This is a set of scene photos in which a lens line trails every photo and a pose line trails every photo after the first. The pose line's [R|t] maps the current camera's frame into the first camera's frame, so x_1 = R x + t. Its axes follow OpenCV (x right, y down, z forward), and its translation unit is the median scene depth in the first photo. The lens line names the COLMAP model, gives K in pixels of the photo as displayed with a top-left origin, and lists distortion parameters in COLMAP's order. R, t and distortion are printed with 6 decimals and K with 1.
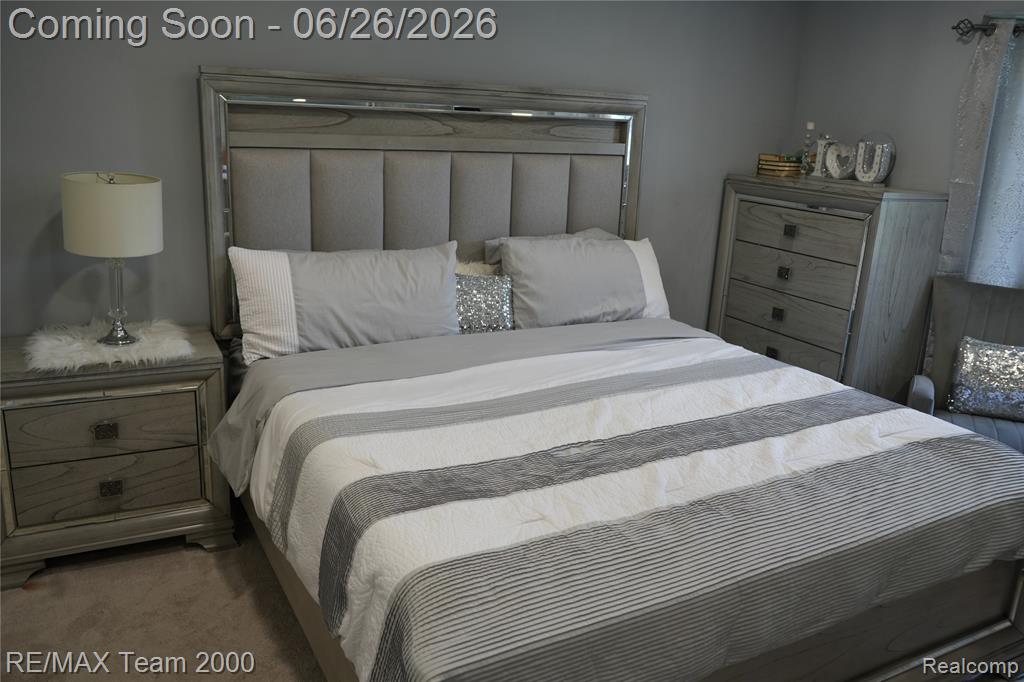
lens RADIAL K [[813.3, 0, 508.7], [0, 813.3, 340.5], [0, 0, 1]] dist [-0.018837, 0.014432]
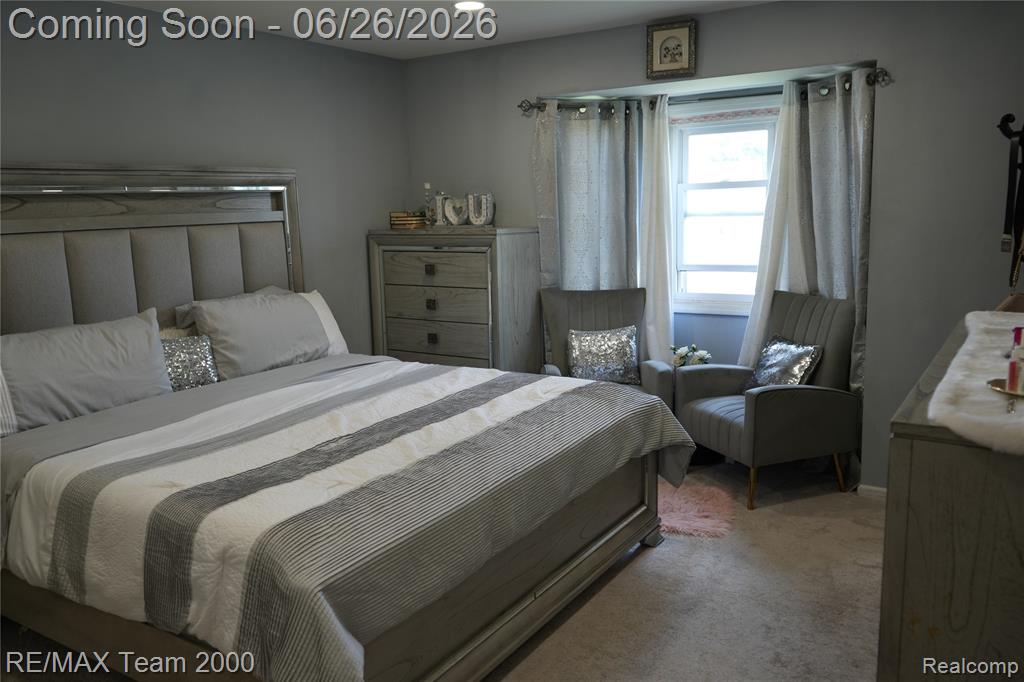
lens RADIAL K [[813.3, 0, 508.3], [0, 813.3, 341.2], [0, 0, 1]] dist [-0.018837, 0.014432]
pose [[0.875416, -0.149958, 0.459521, -0.161760], [0.193388, 0.979916, -0.048634, 0.066469], [-0.442999, 0.131441, 0.886834, -0.157713]]
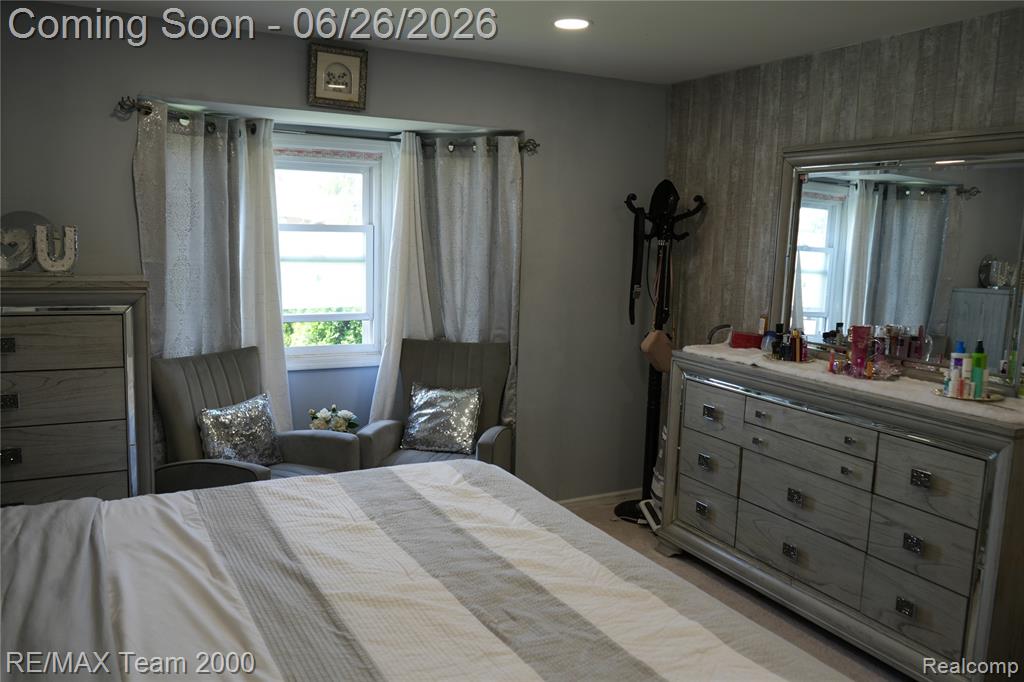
lens RADIAL K [[813.3, 0, 510.6], [0, 813.3, 340.6], [0, 0, 1]] dist [-0.018837, 0.014432]
pose [[0.010609, -0.180317, 0.983551, -0.470803], [0.236244, 0.956213, 0.172757, -0.195990], [-0.971636, 0.230525, 0.052743, 0.630761]]
